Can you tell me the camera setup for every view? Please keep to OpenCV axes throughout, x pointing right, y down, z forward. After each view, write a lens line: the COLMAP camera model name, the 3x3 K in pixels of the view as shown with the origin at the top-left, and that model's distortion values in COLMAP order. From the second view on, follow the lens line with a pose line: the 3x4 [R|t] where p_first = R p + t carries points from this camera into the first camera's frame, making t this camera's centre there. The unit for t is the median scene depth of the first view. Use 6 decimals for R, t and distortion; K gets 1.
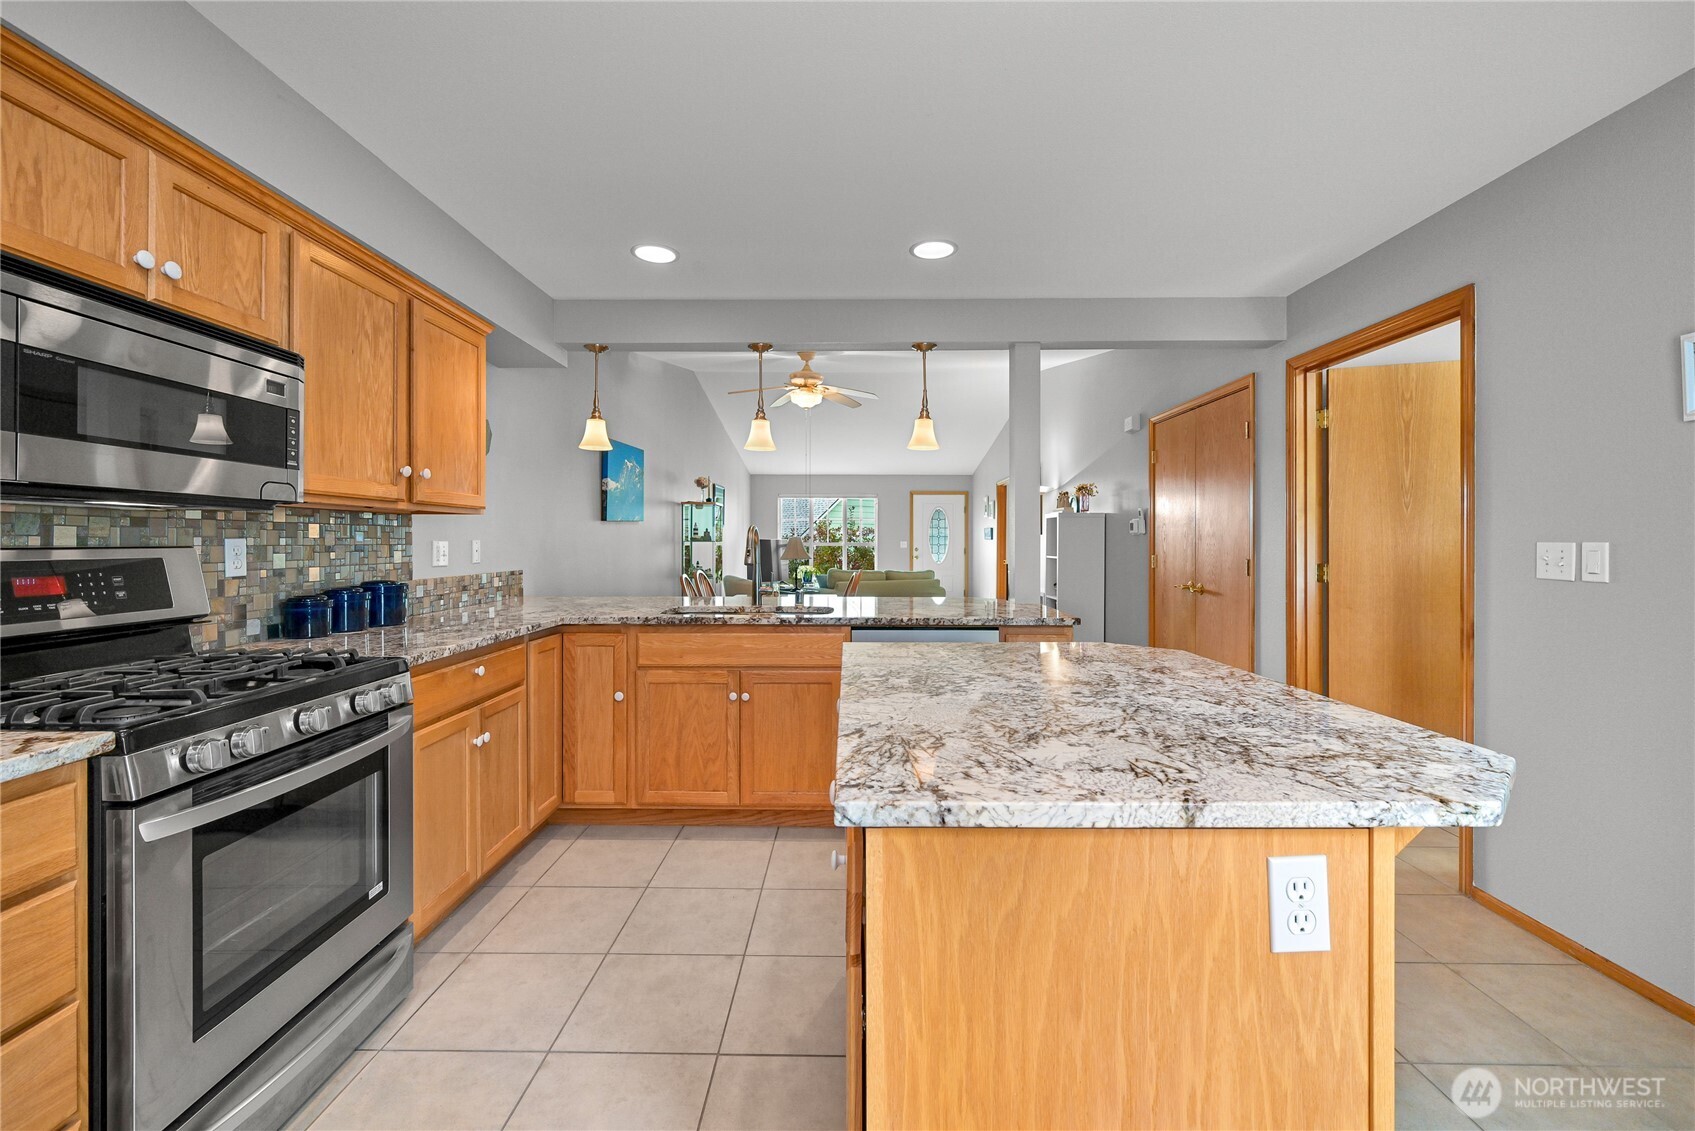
lens RADIAL K [[717.9, 0, 840.1], [0, 717.9, 545.9], [0, 0, 1]] dist [-0.003089, 0.000936]
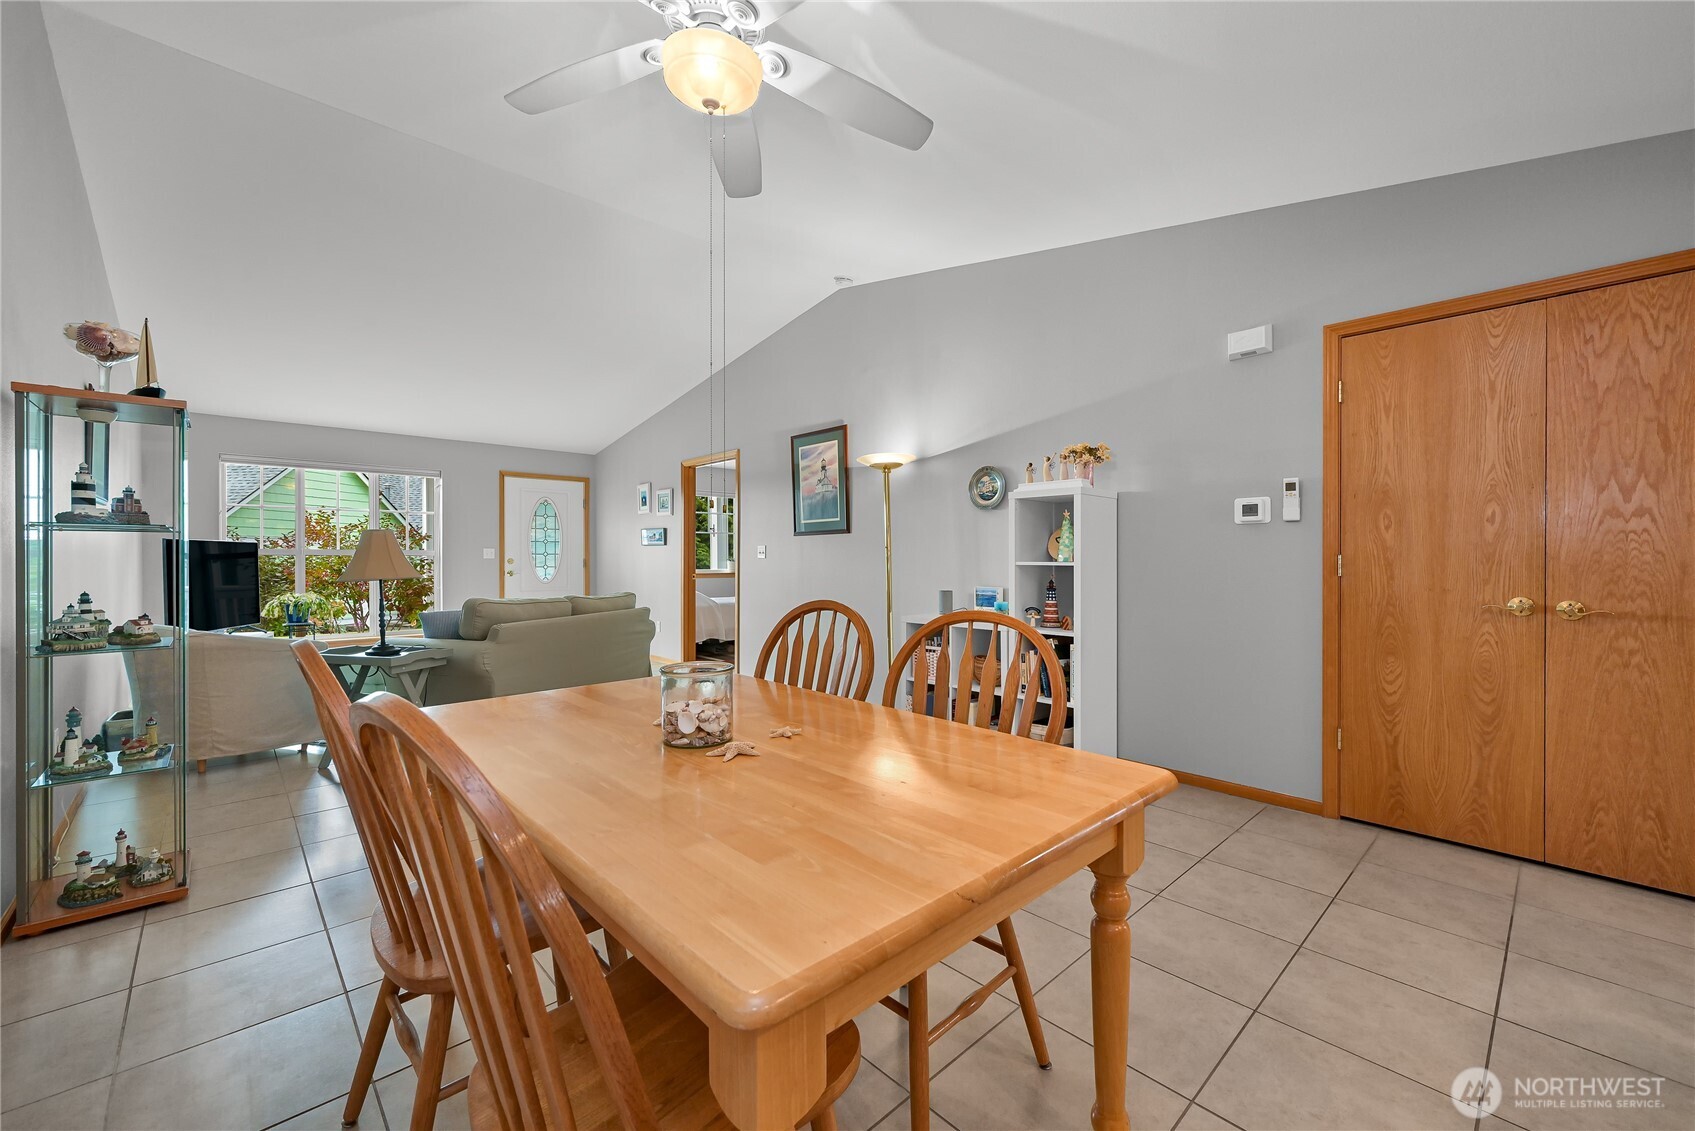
lens RADIAL K [[676.5, 0, 841.3], [0, 676.5, 563.2], [0, 0, 1]] dist [0.000346, 0.000662]
pose [[0.722109, -0.006514, 0.691748, -0.587174], [0.003583, 0.999977, 0.005676, 0.026903], [-0.691770, -0.001620, 0.722116, 2.018344]]
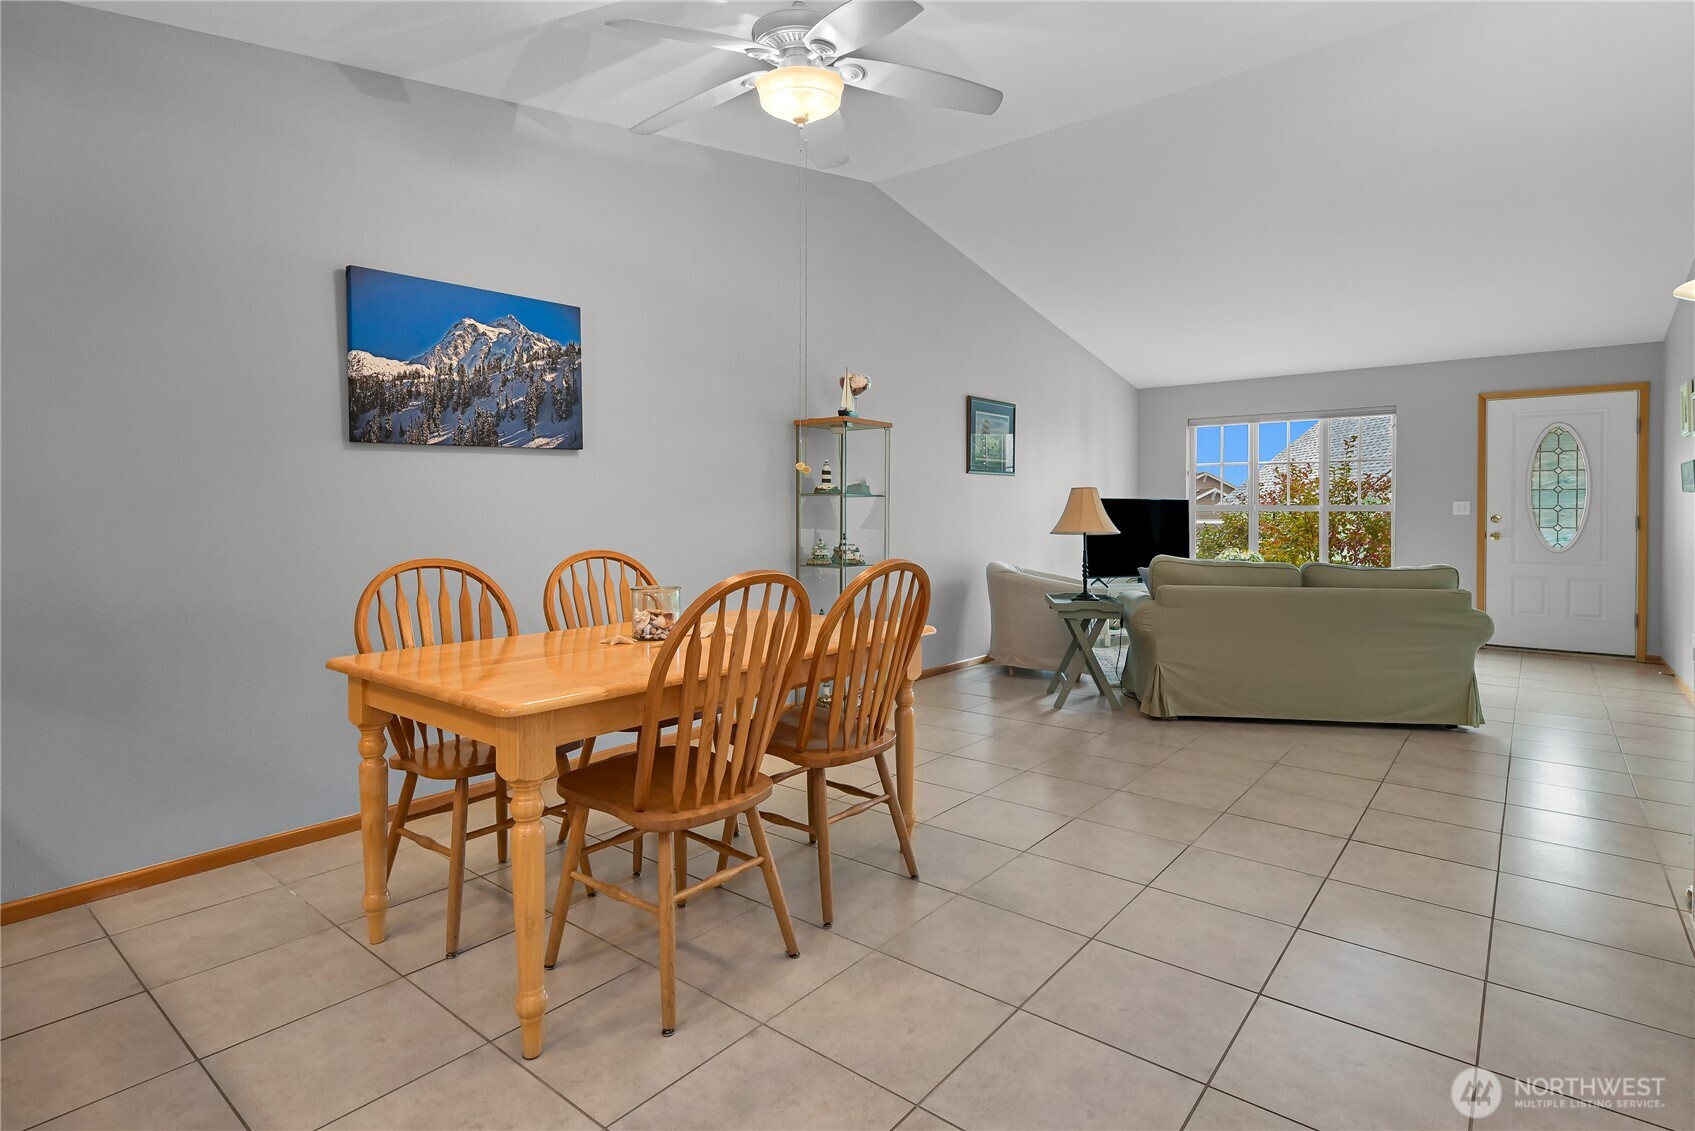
lens RADIAL K [[849.9, 0, 837.7], [0, 849.9, 520.9], [0, 0, 1]] dist [0.002479, -0.000986]
pose [[0.785671, 0.004892, -0.618625, 0.652964], [-0.003499, 0.999988, 0.003463, 0.034906], [0.618635, -0.000556, 0.785679, 1.782134]]
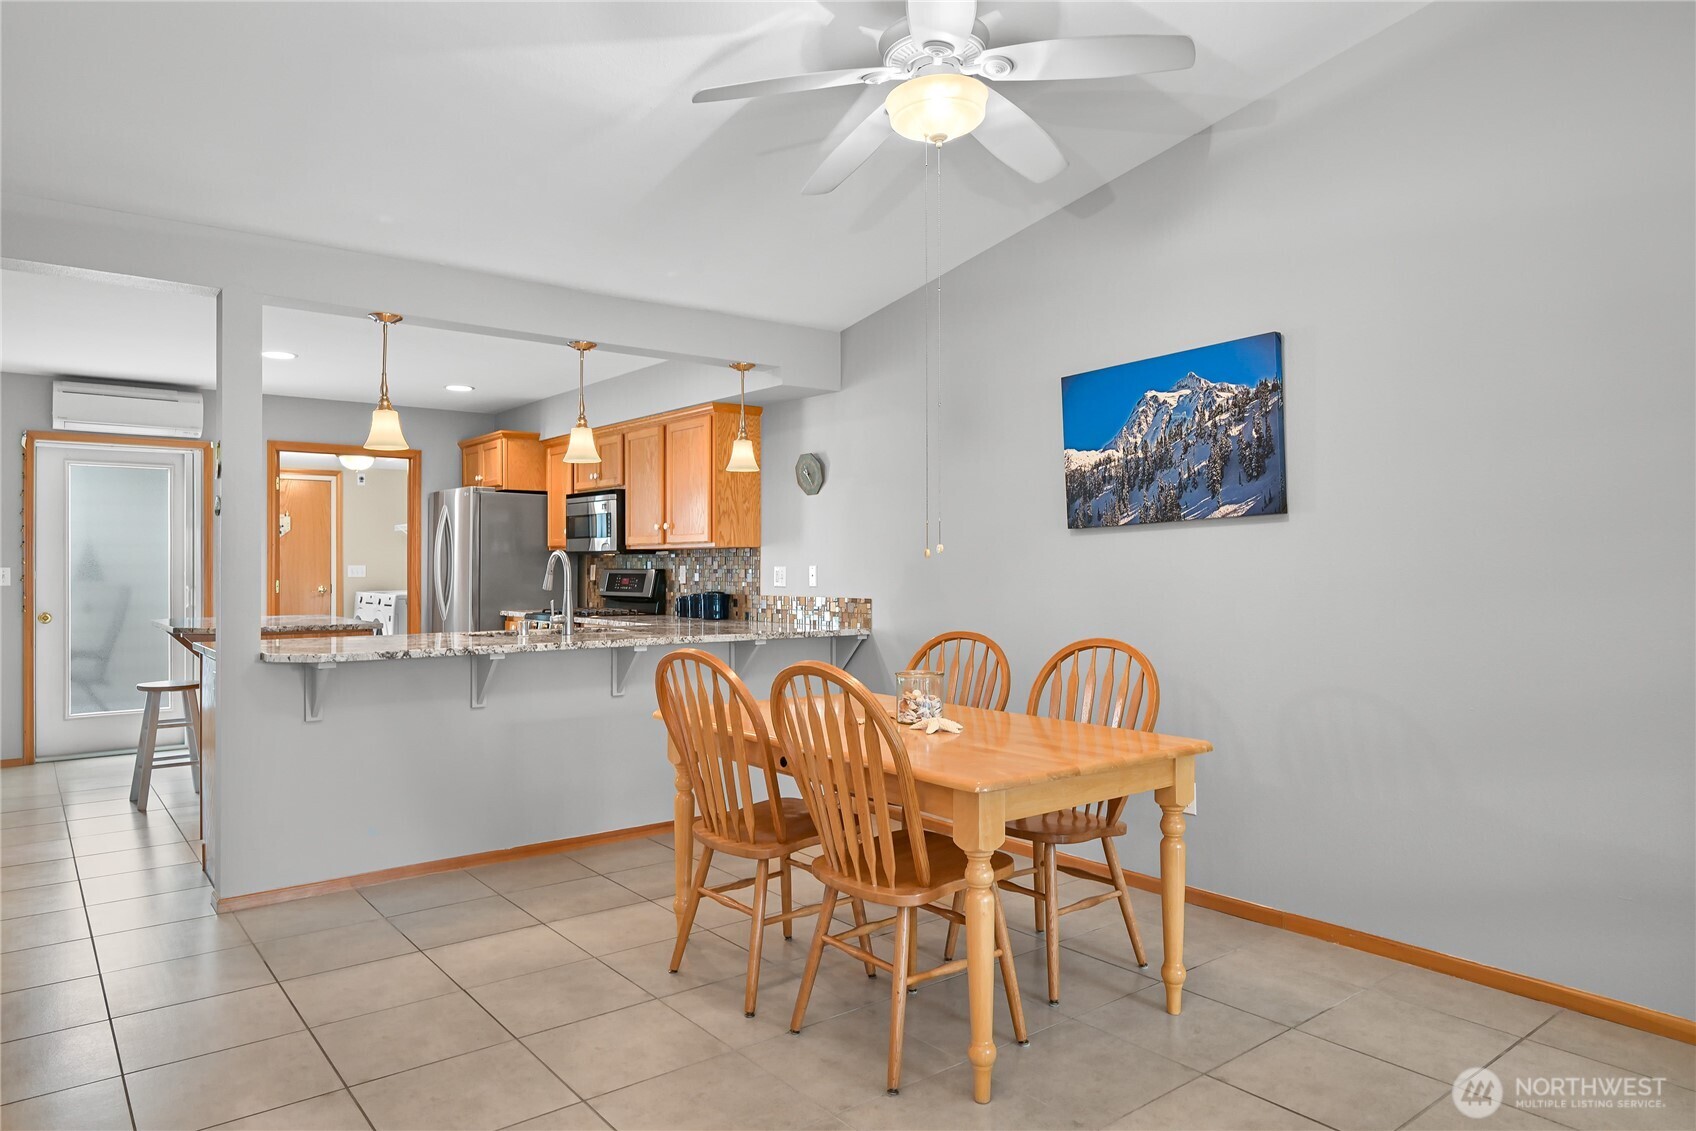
lens RADIAL K [[1065.0, 0, 855.5], [0, 1065.0, 562.9], [0, 0, 1]] dist [-0.004680, 0.000775]
pose [[-0.769757, -0.003341, -0.638328, 0.748300], [-0.004193, 0.999991, -0.000178, -0.018837], [0.638323, 0.002540, -0.769765, 3.591230]]
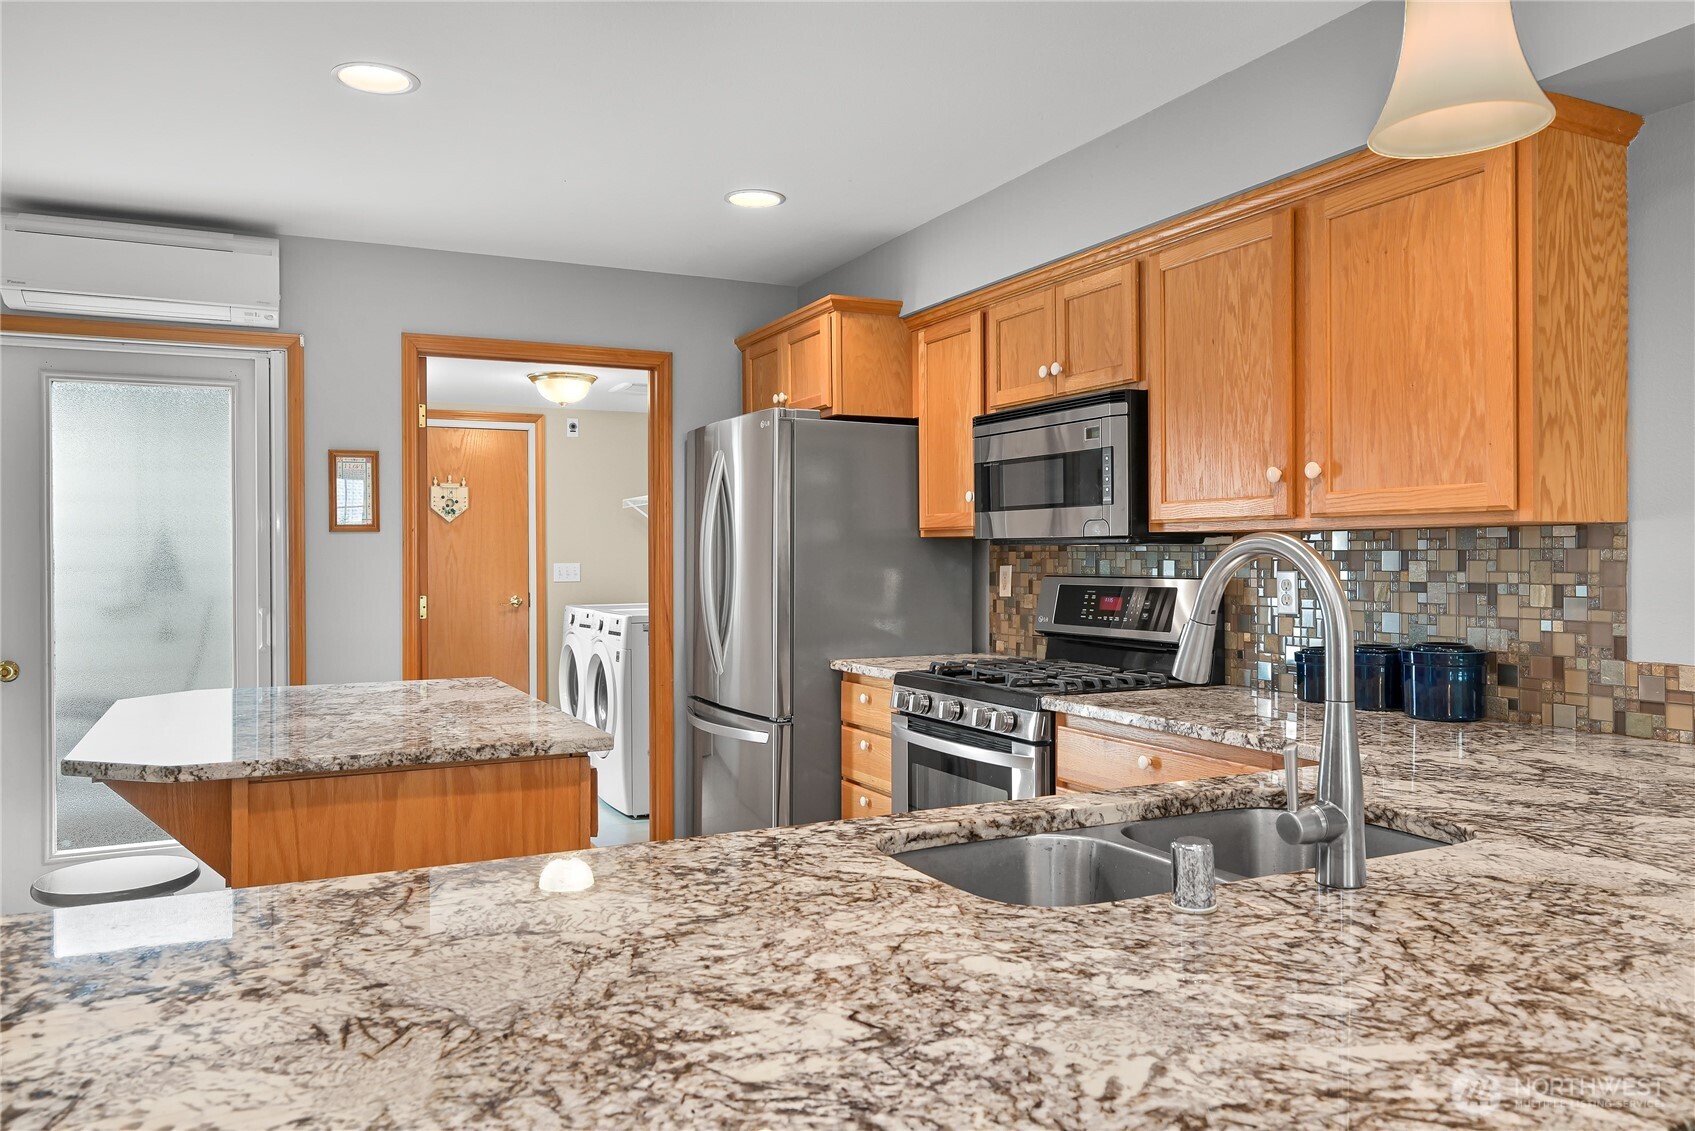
lens RADIAL K [[1191.5, 0, 852.8], [0, 1191.5, 559.6], [0, 0, 1]] dist [-0.001638, -0.002091]
pose [[-0.885516, 0.004517, -0.464587, 0.300834], [0.000923, 0.999968, 0.007964, -0.034742], [0.464608, 0.006623, -0.885492, 1.957120]]
